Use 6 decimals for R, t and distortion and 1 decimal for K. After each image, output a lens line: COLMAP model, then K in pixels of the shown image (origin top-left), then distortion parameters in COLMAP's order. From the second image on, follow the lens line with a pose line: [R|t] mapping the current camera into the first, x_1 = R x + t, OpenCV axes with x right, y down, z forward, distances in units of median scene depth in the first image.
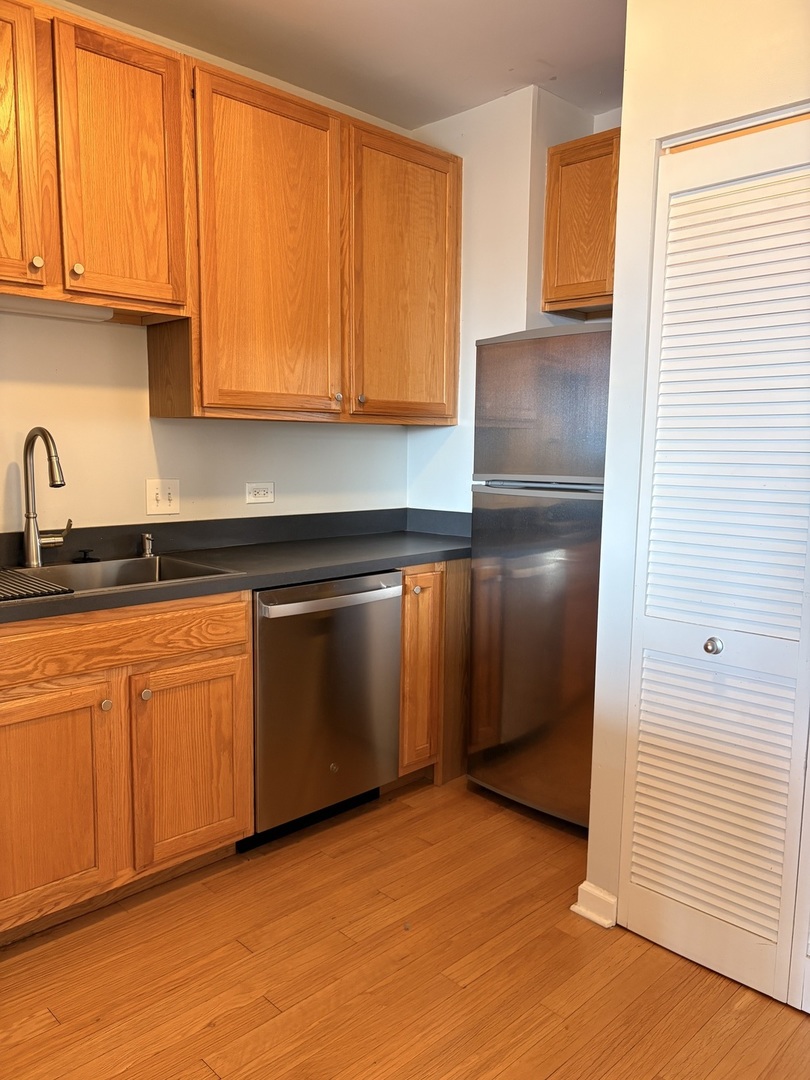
lens RADIAL K [[819.5, 0, 408.3], [0, 819.5, 546.9], [0, 0, 1]] dist [0.039515, -0.050173]
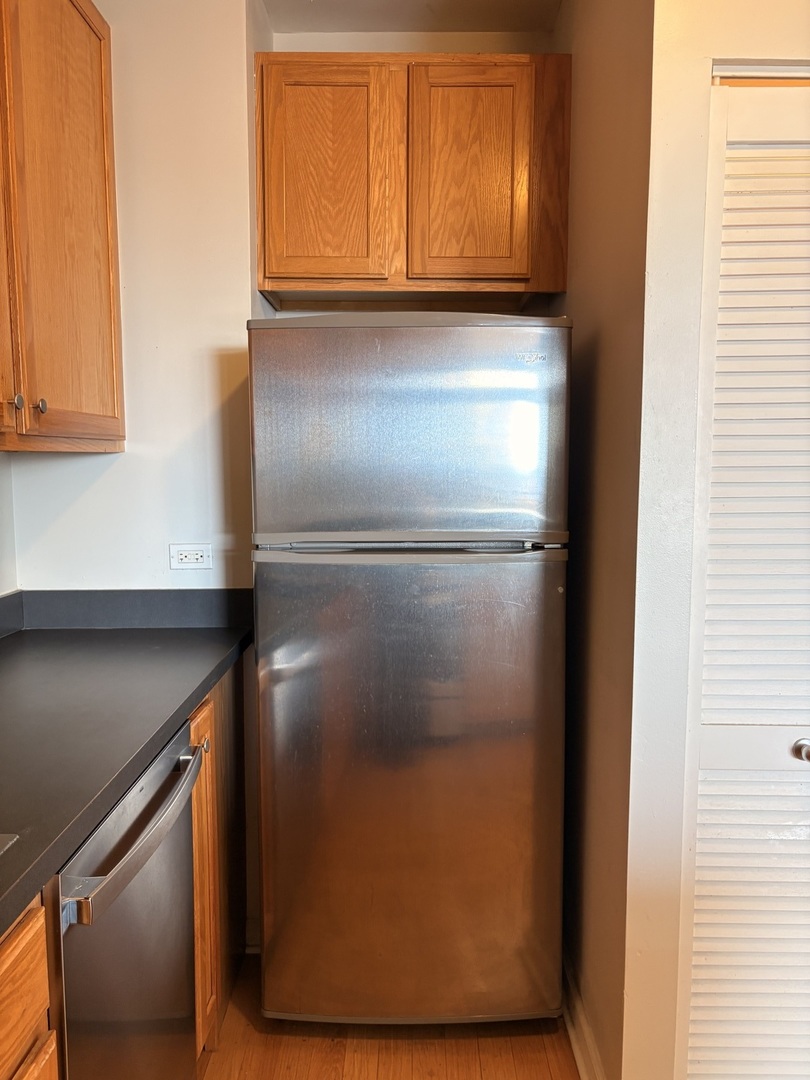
lens RADIAL K [[821.3, 0, 404.2], [0, 821.3, 543.9], [0, 0, 1]] dist [0.019254, -0.028140]
pose [[0.709274, -0.081983, 0.700149, -0.327090], [0.096646, 0.995145, 0.018620, -0.098222], [-0.698276, 0.054460, 0.713754, 0.567121]]
